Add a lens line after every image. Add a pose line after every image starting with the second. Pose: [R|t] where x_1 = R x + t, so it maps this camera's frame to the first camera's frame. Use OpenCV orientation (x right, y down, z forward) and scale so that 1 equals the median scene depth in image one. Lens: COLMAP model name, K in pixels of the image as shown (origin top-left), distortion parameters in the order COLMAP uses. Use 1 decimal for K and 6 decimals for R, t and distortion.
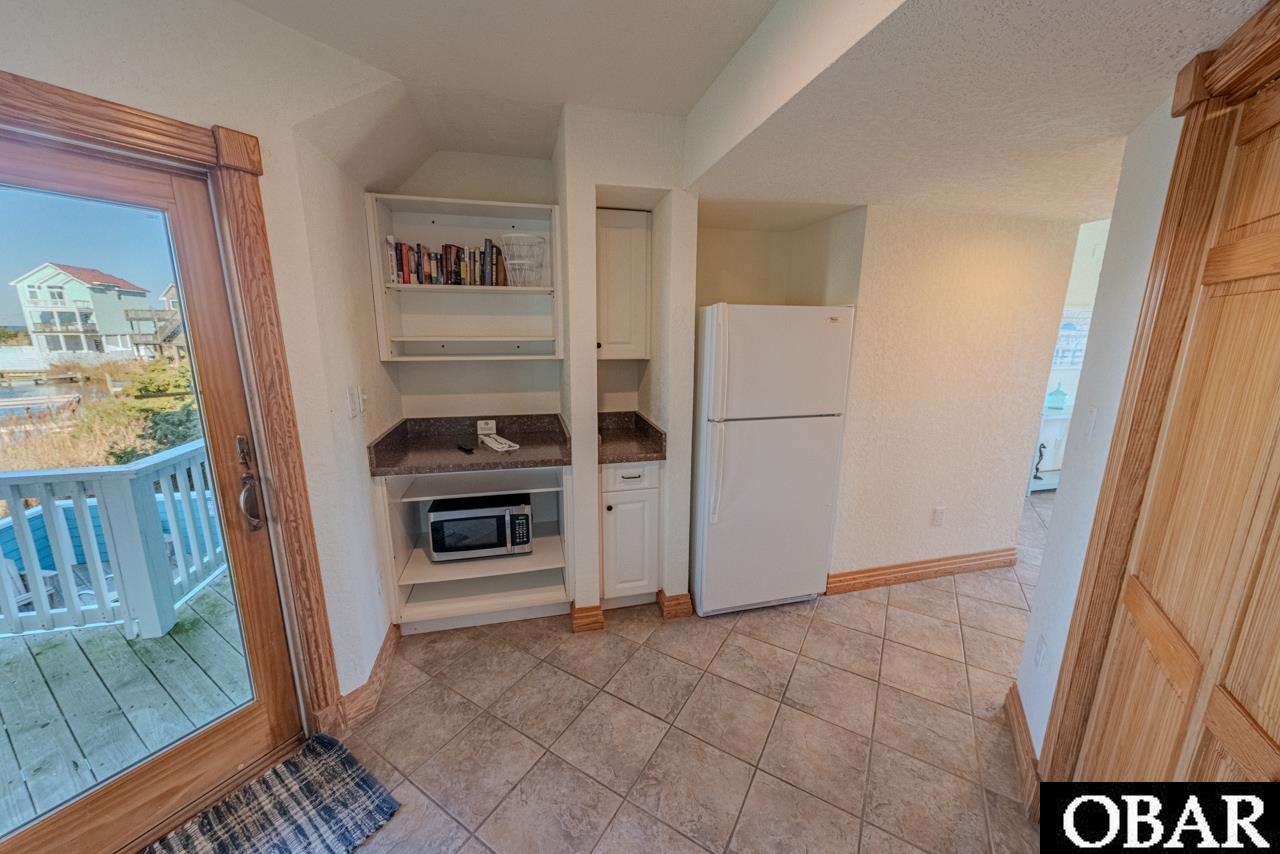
lens RADIAL K [[453.1, 0, 635.9], [0, 453.1, 426.0], [0, 0, 1]] dist [-0.002820, -0.000369]
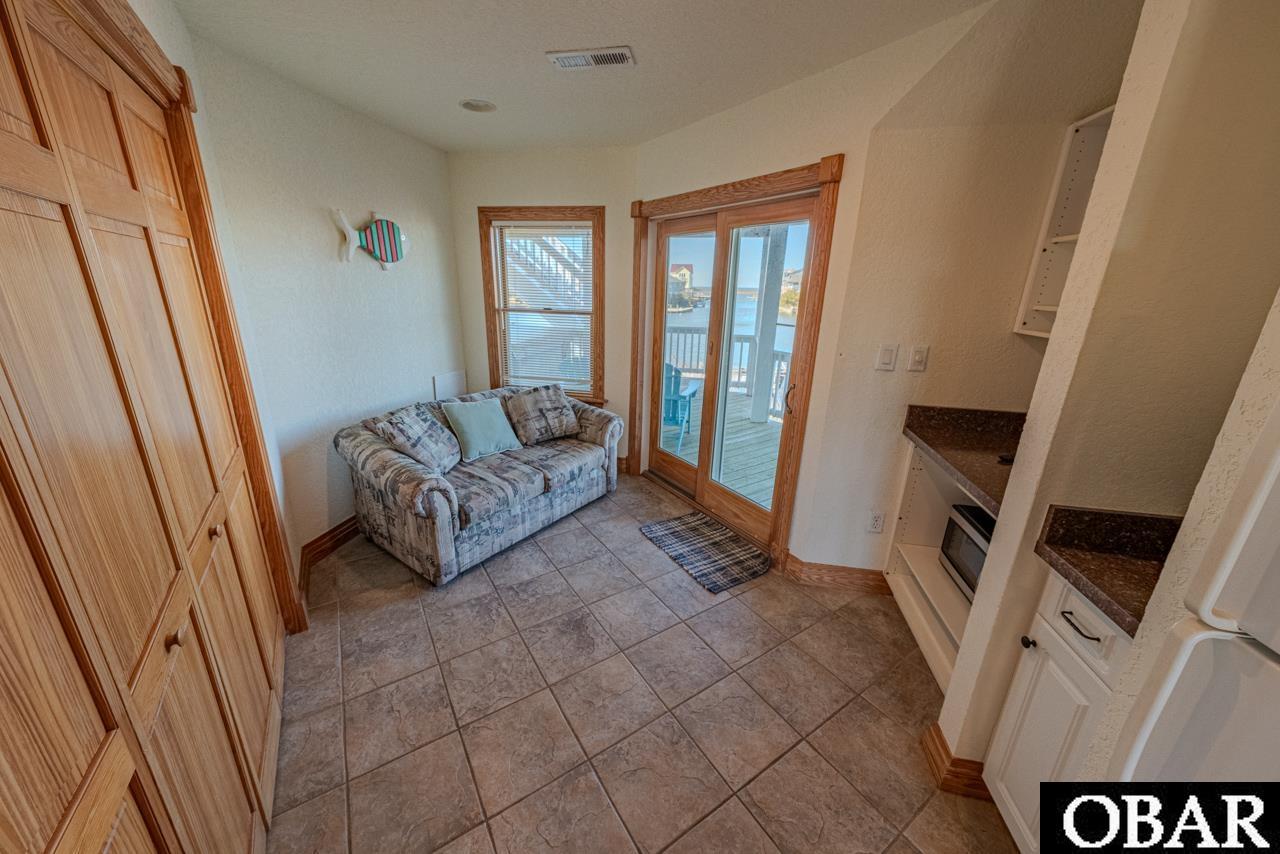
lens RADIAL K [[453.1, 0, 635.9], [0, 453.1, 426.0], [0, 0, 1]] dist [-0.002820, -0.000369]
pose [[-0.418804, 0.266544, -0.868077, 0.743430], [-0.216198, 0.899195, 0.380403, -0.214429], [0.881965, 0.346991, -0.318960, 0.959088]]
